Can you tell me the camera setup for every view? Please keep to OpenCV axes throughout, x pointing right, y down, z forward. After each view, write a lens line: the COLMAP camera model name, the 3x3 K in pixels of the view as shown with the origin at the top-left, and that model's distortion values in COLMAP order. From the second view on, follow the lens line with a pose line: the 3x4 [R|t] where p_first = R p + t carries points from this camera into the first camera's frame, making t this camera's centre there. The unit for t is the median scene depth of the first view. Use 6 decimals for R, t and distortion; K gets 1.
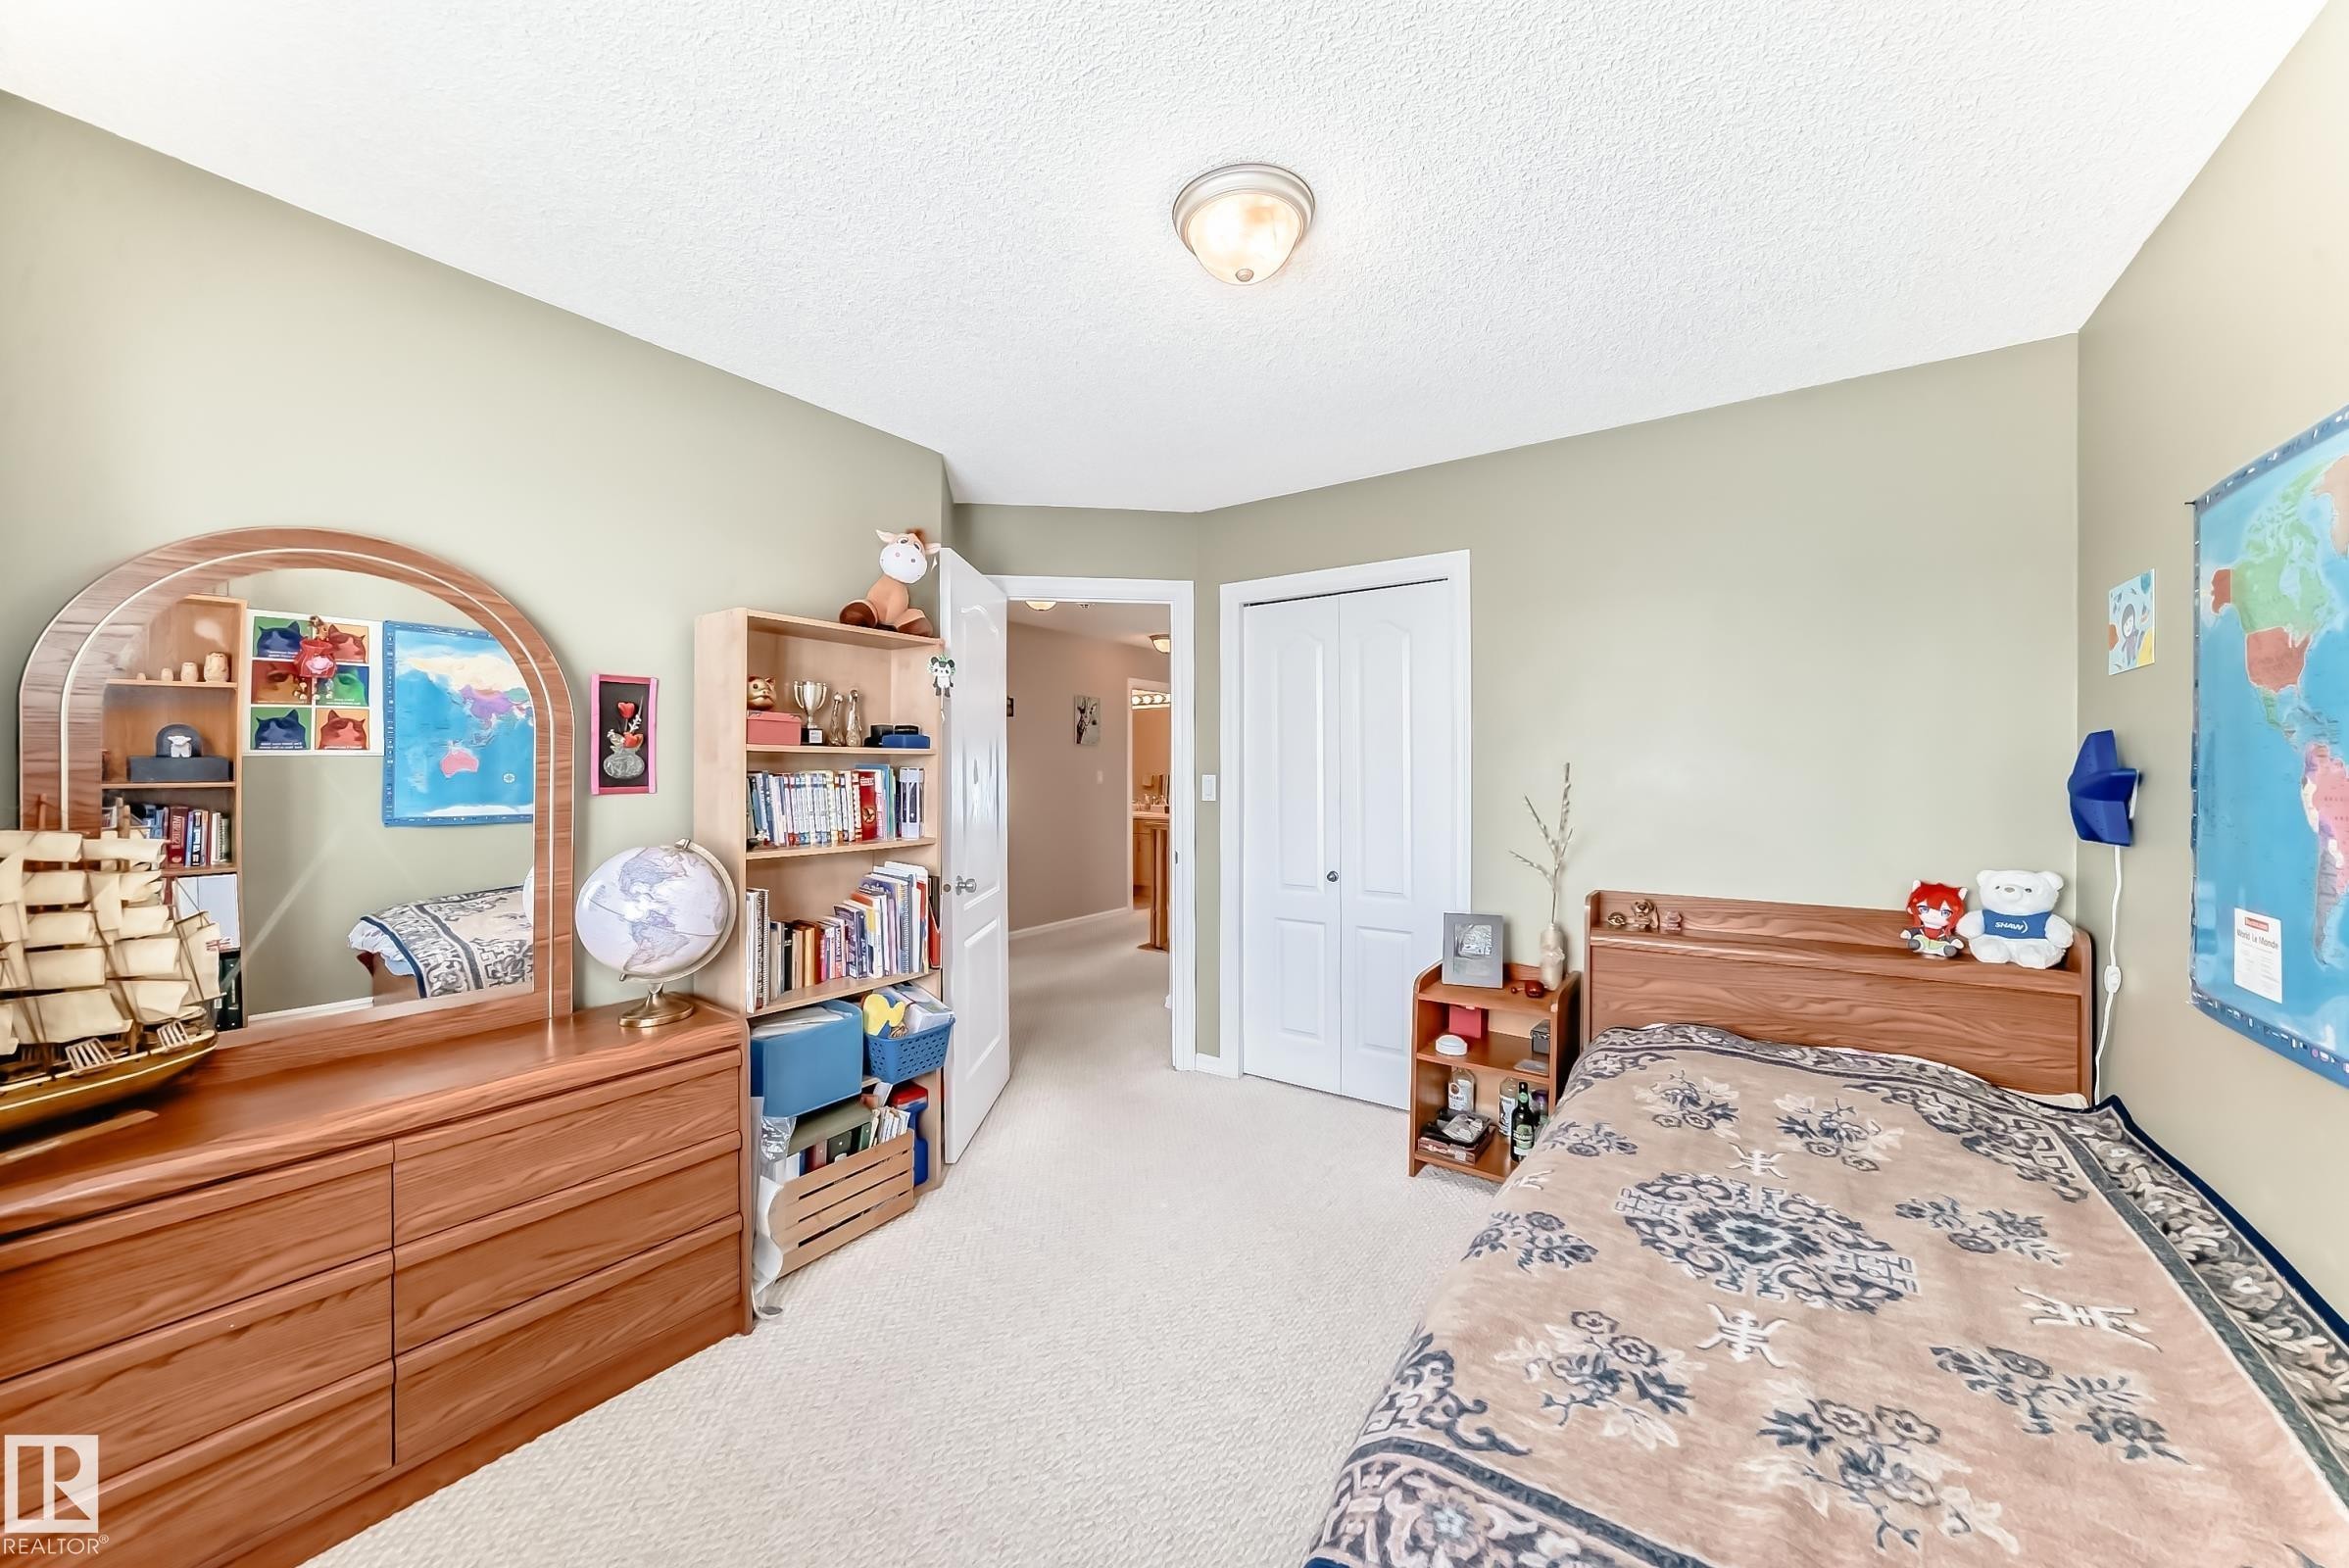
lens RADIAL K [[825.3, 0, 1187.3], [0, 825.3, 803.5], [0, 0, 1]] dist [-0.027381, 0.007486]
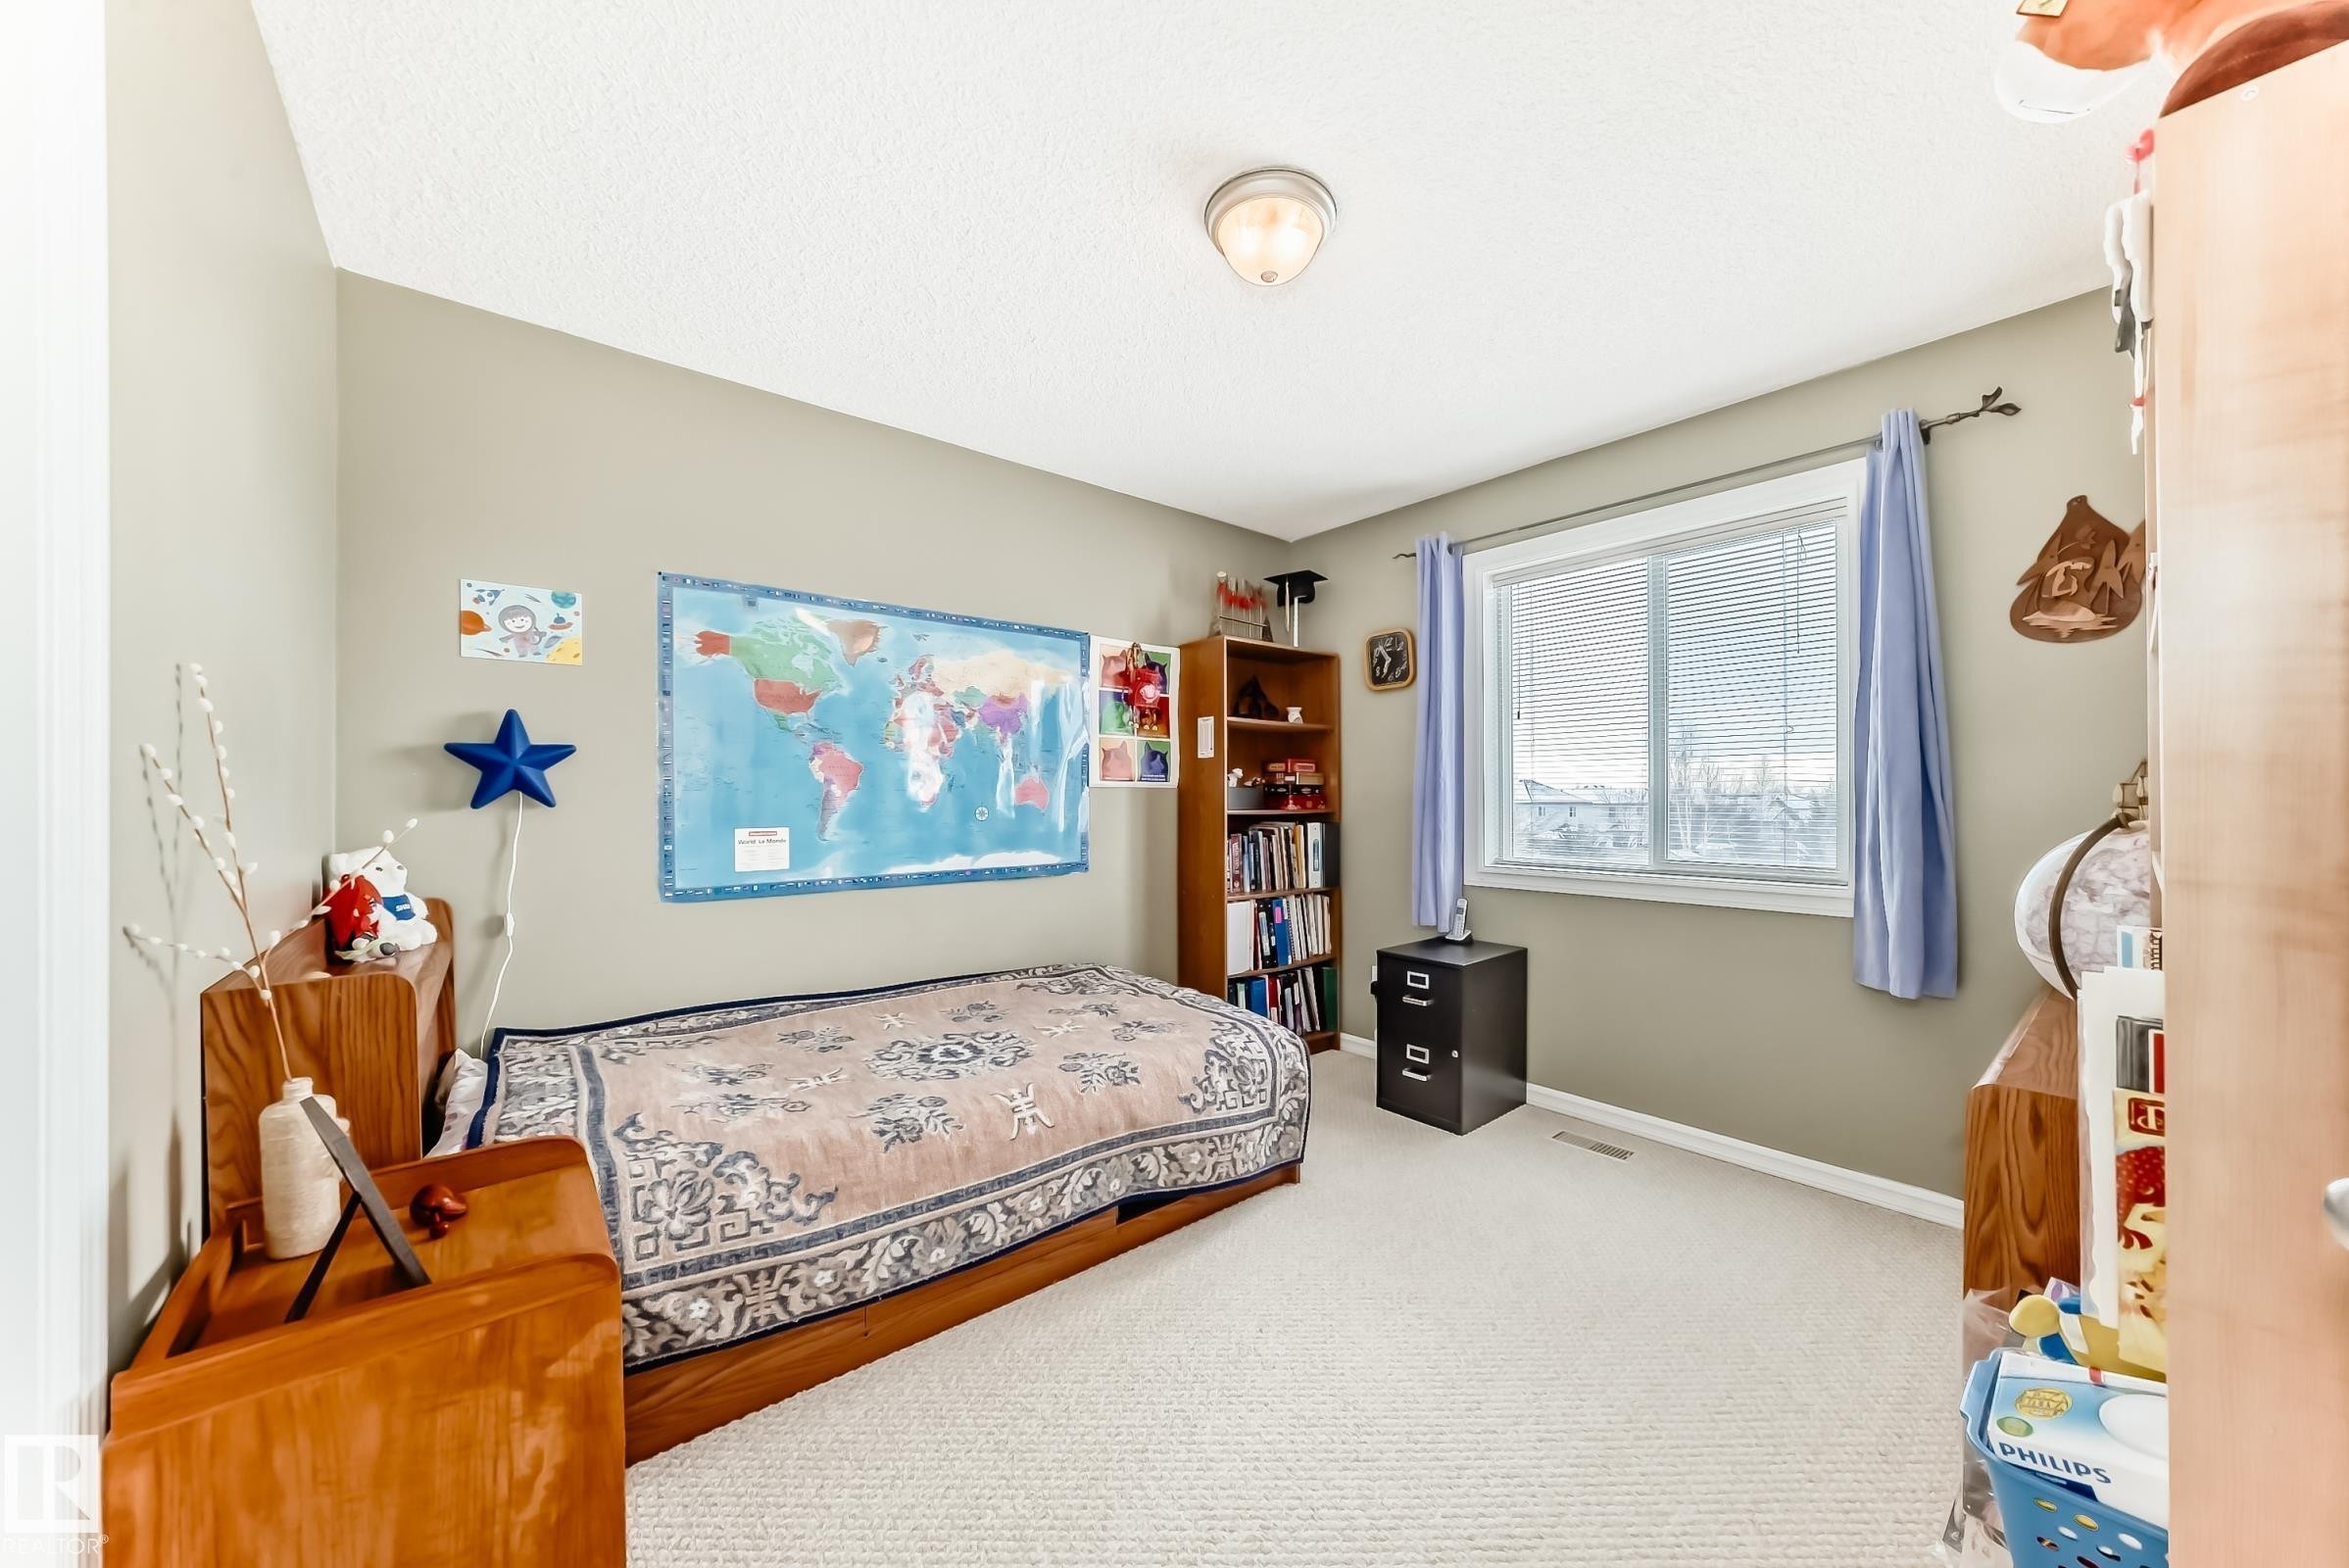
lens RADIAL K [[825.3, 0, 1187.3], [0, 825.3, 803.5], [0, 0, 1]] dist [-0.027381, 0.007486]
pose [[-0.965285, -0.006391, 0.261120, -0.124328], [0.006166, 0.998865, 0.047241, -0.005538], [-0.261125, 0.047211, -0.964150, 2.319732]]
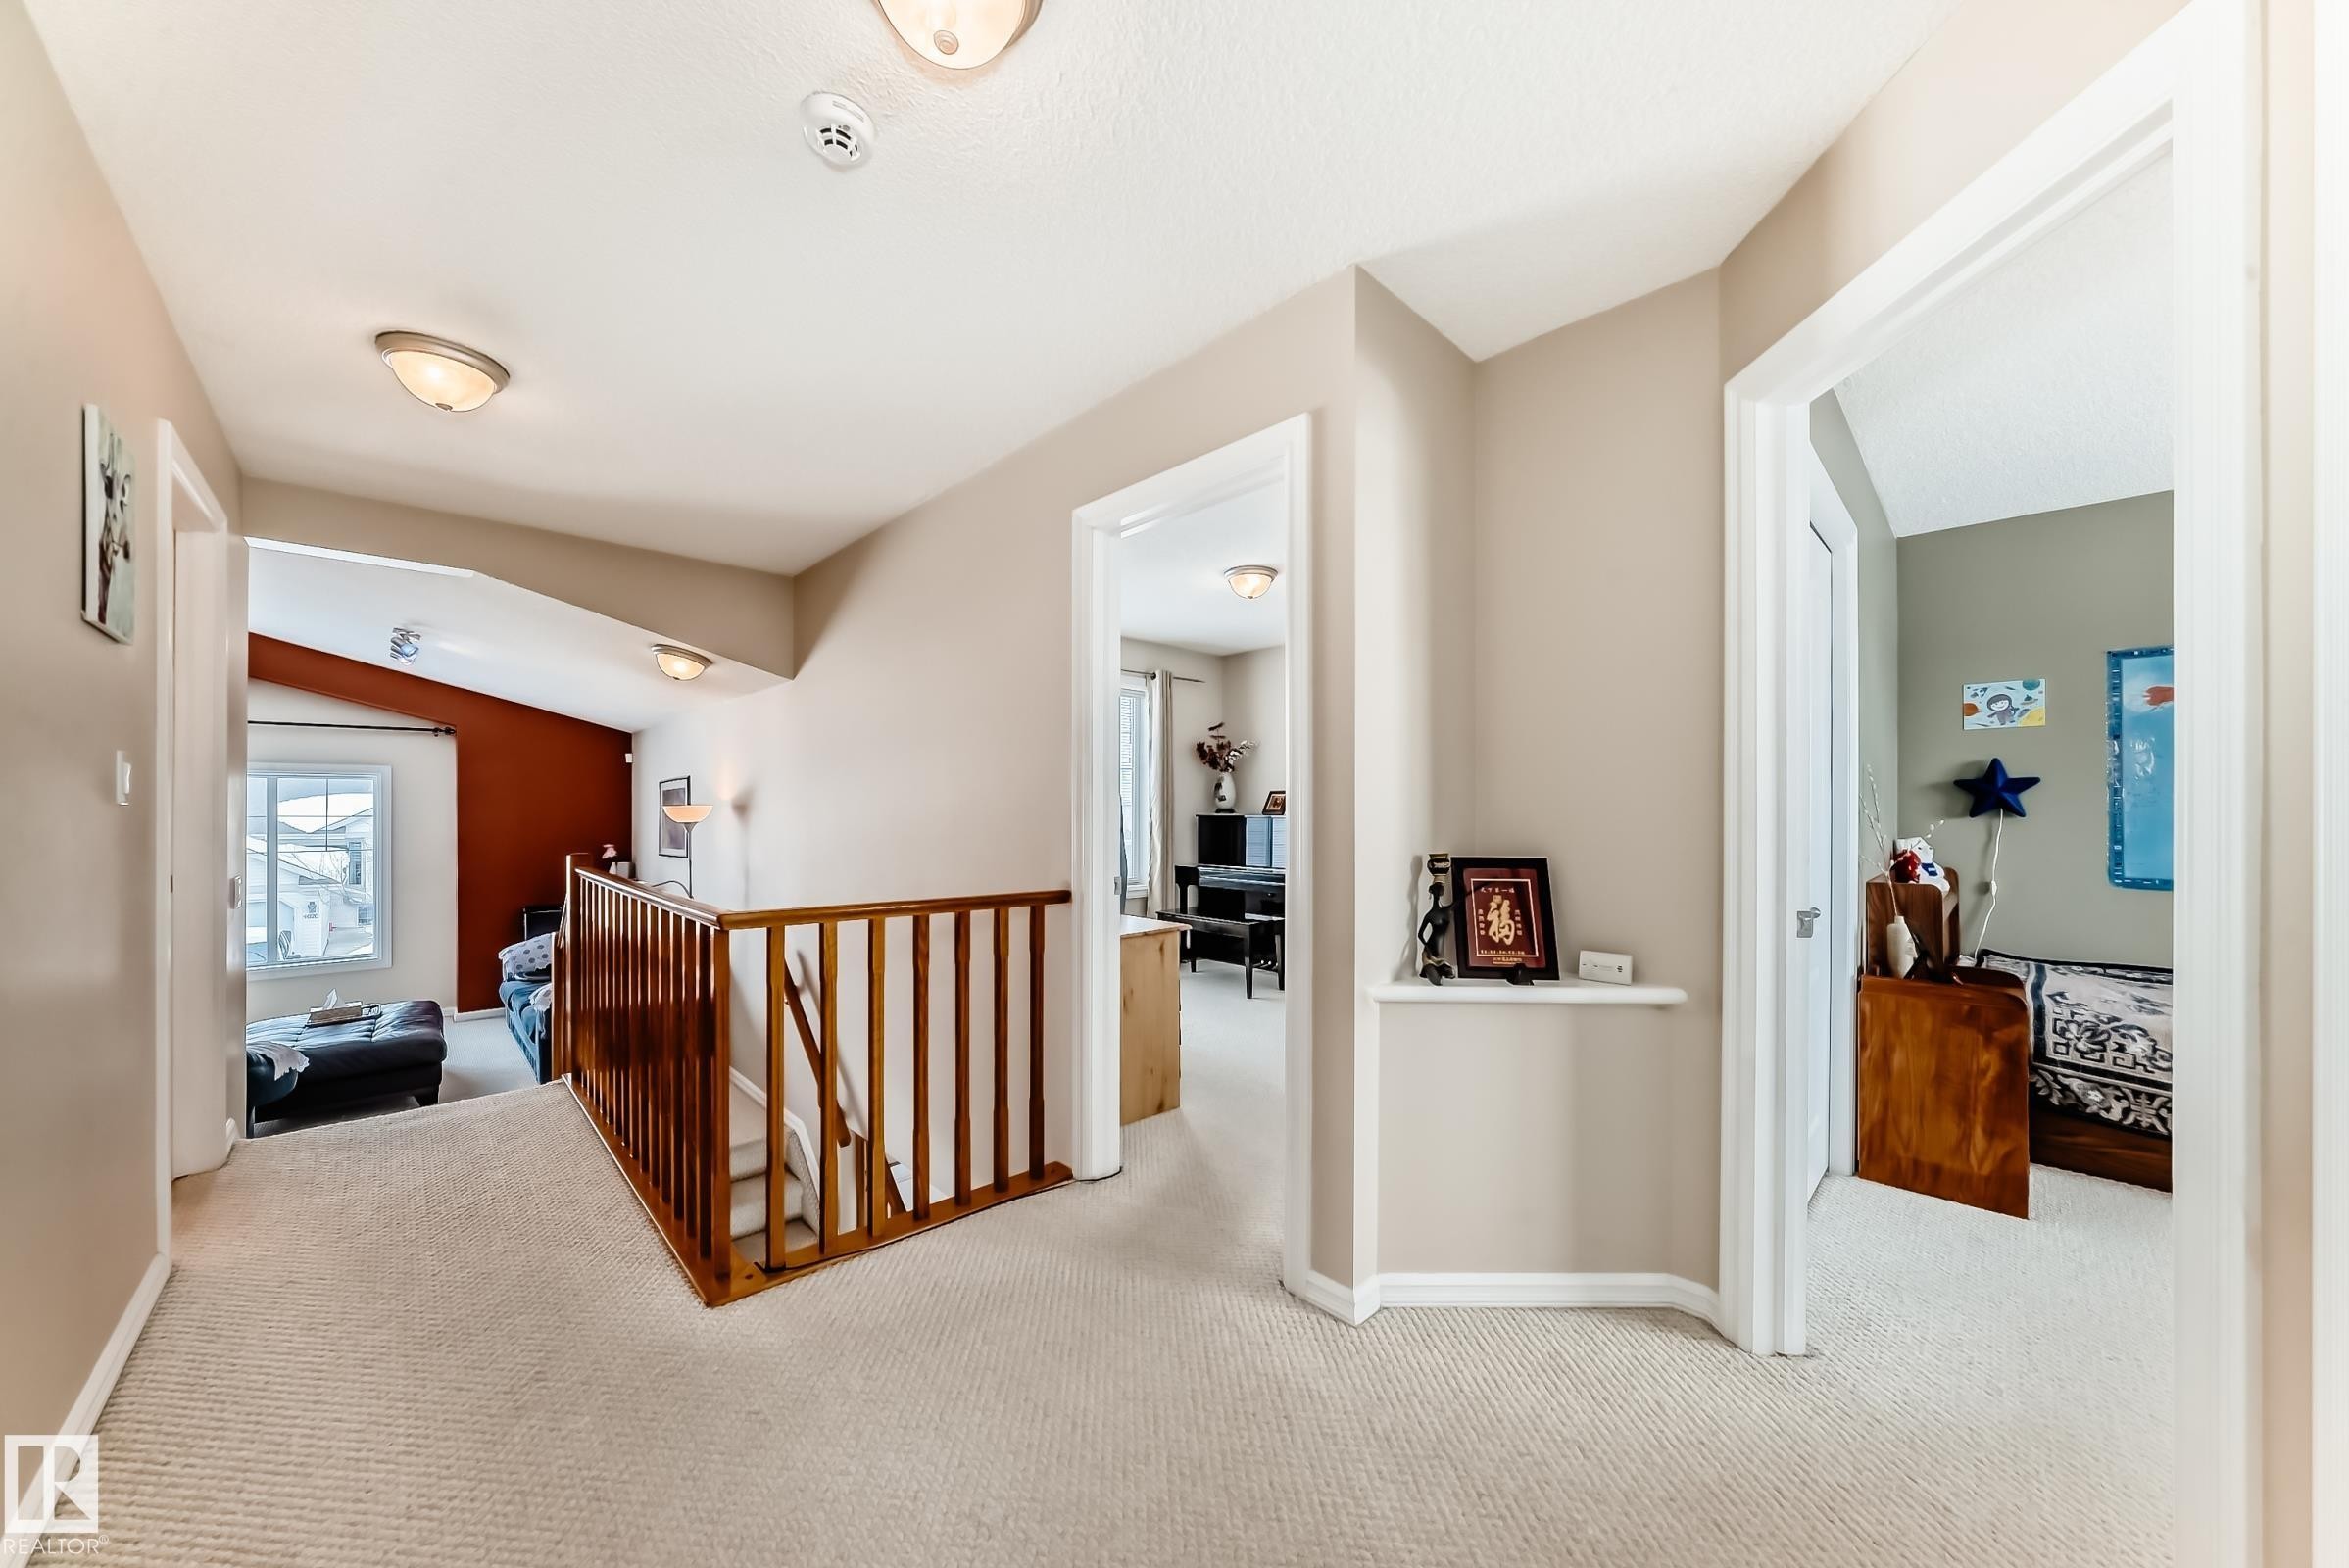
lens RADIAL K [[825.3, 0, 1187.3], [0, 825.3, 803.5], [0, 0, 1]] dist [-0.027381, 0.007486]
pose [[0.189860, 0.002368, 0.981808, -1.367395], [0.039687, 0.999161, -0.010085, -0.048029], [-0.981009, 0.040880, 0.189607, 3.115335]]
